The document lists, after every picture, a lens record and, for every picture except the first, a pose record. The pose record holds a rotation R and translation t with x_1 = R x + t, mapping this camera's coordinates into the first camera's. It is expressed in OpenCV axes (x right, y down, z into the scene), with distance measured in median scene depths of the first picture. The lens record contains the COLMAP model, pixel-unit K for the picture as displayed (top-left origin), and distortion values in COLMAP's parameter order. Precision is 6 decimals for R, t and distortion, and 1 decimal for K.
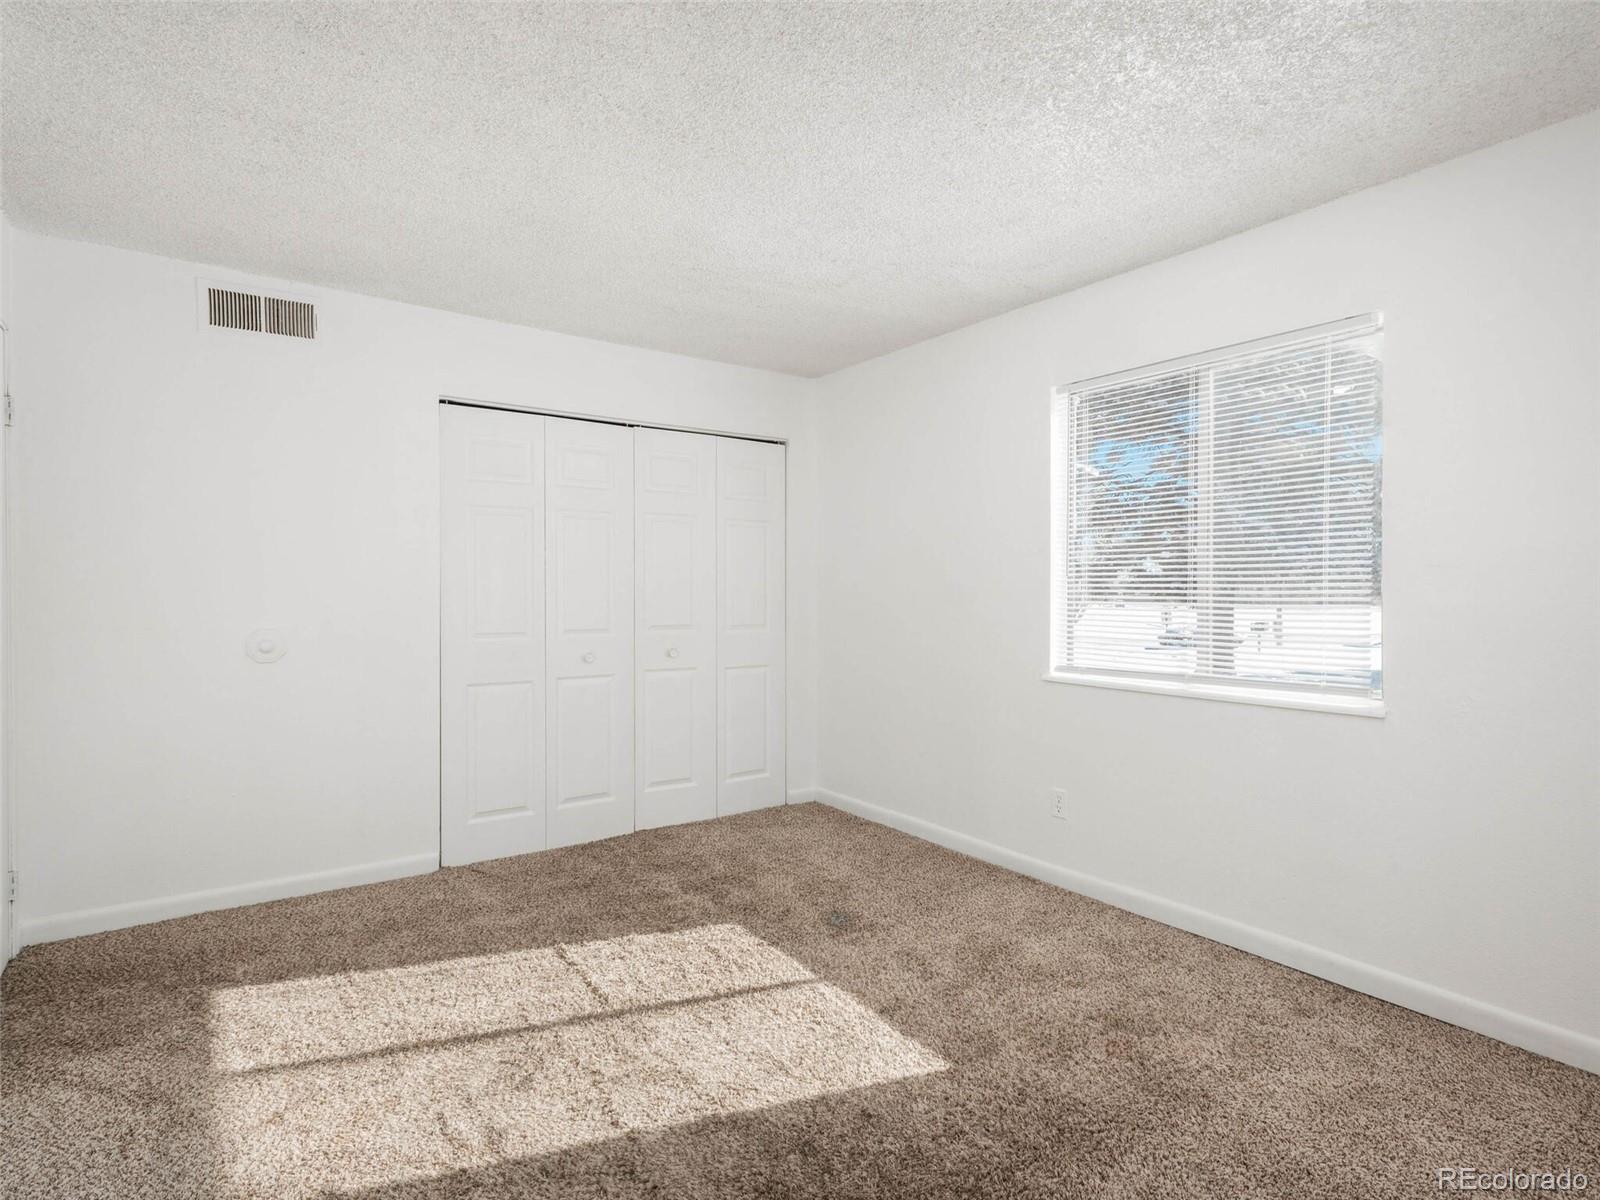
lens RADIAL K [[824.3, 0, 801.5], [0, 824.3, 594.0], [0, 0, 1]] dist [0.000368, -0.000840]
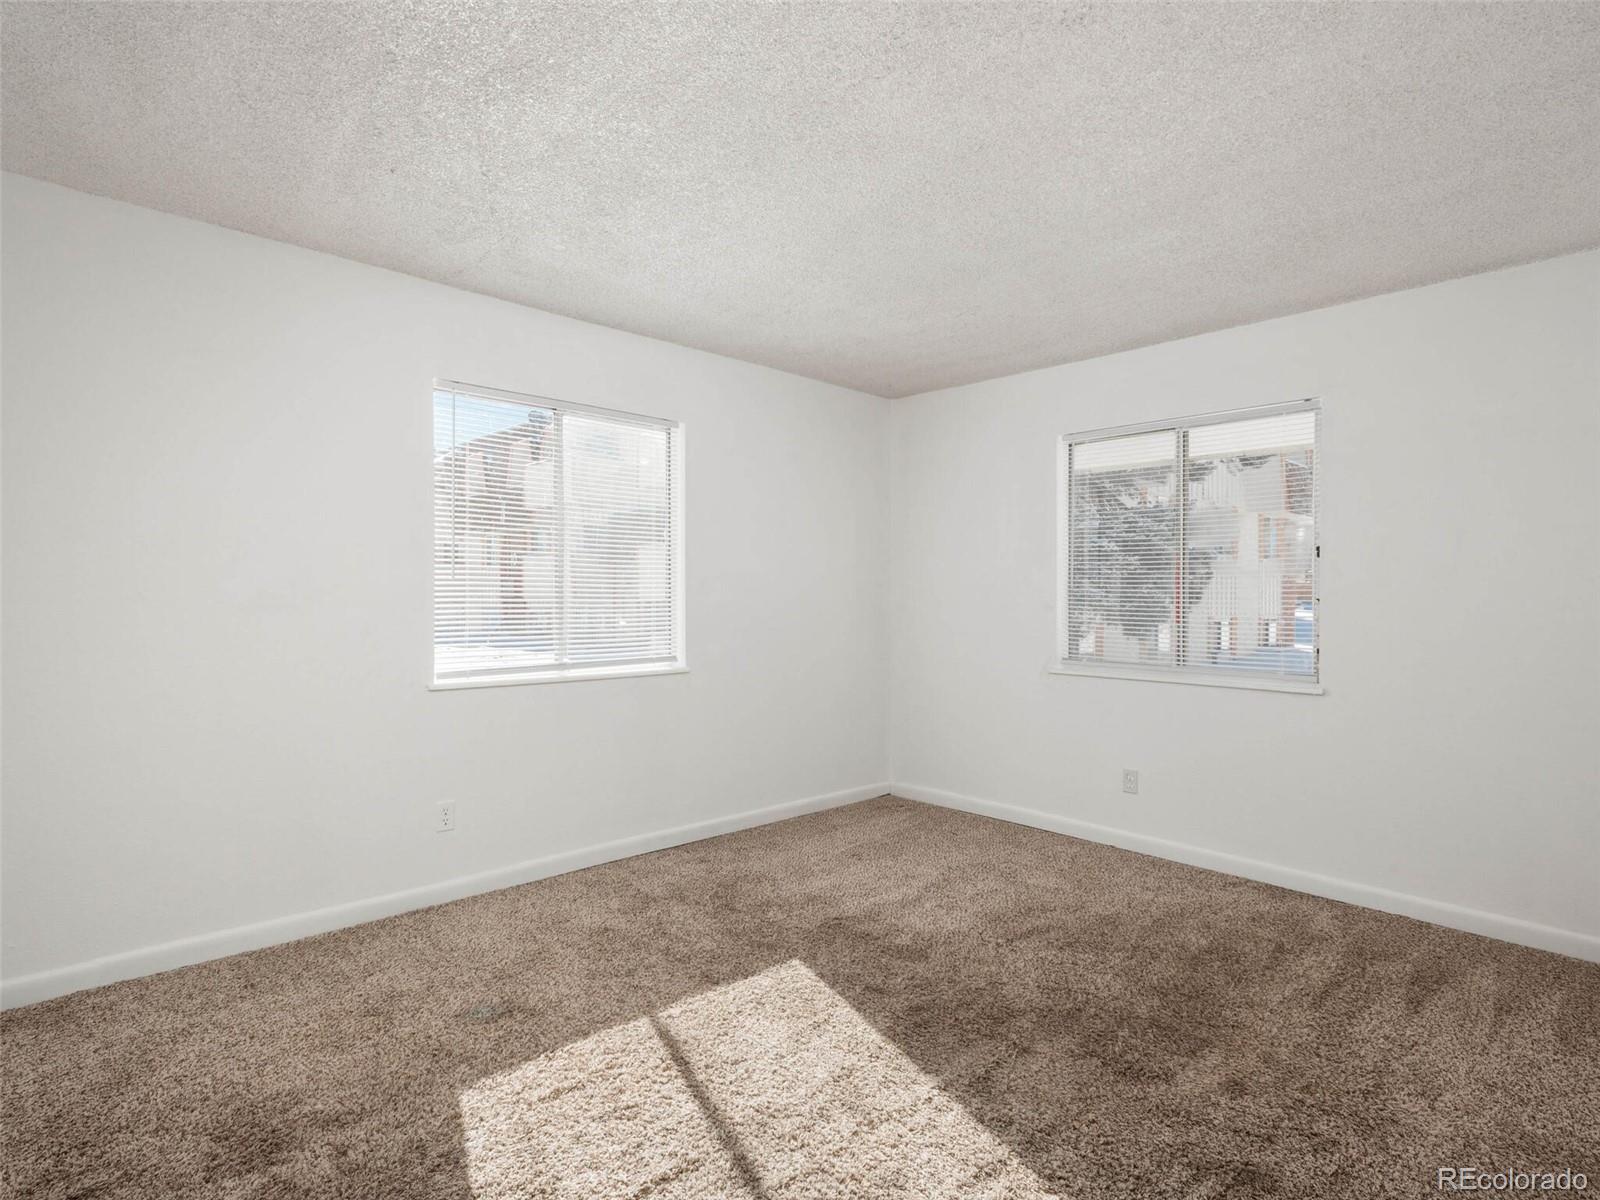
lens RADIAL K [[824.3, 0, 801.5], [0, 824.3, 594.0], [0, 0, 1]] dist [0.000368, -0.000840]
pose [[-0.116341, -0.006444, 0.993188, -0.911480], [0.001725, 0.999976, 0.006690, -0.012283], [-0.993208, 0.002492, -0.116327, 0.933284]]
